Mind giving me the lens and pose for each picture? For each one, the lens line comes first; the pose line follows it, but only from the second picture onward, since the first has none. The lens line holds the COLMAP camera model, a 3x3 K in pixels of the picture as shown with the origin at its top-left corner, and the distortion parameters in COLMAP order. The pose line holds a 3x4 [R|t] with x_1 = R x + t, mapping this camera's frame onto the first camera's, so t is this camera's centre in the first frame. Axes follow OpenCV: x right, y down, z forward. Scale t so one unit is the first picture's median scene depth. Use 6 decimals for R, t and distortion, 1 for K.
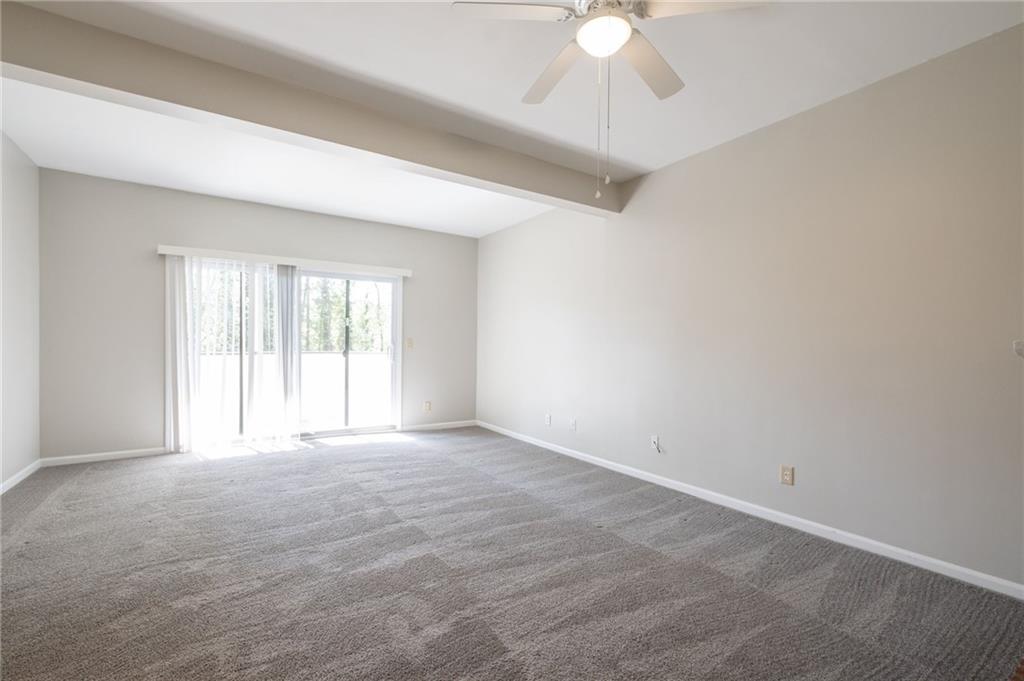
lens RADIAL K [[450.0, 0, 501.4], [0, 450.0, 342.5], [0, 0, 1]] dist [0.000586, -0.000999]
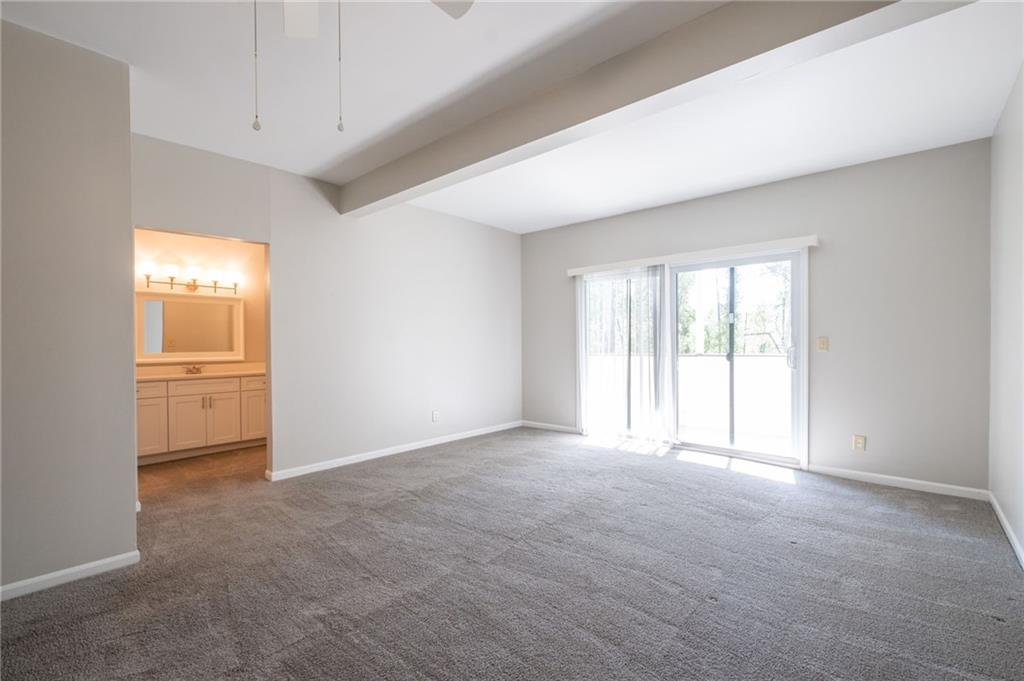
lens RADIAL K [[450.0, 0, 509.5], [0, 450.0, 342.3], [0, 0, 1]] dist [0.000586, -0.000999]
pose [[0.261569, -0.012837, -0.965100, 0.349675], [0.010369, 0.999891, -0.010489, 0.002344], [0.965129, -0.007264, 0.261673, 0.396943]]
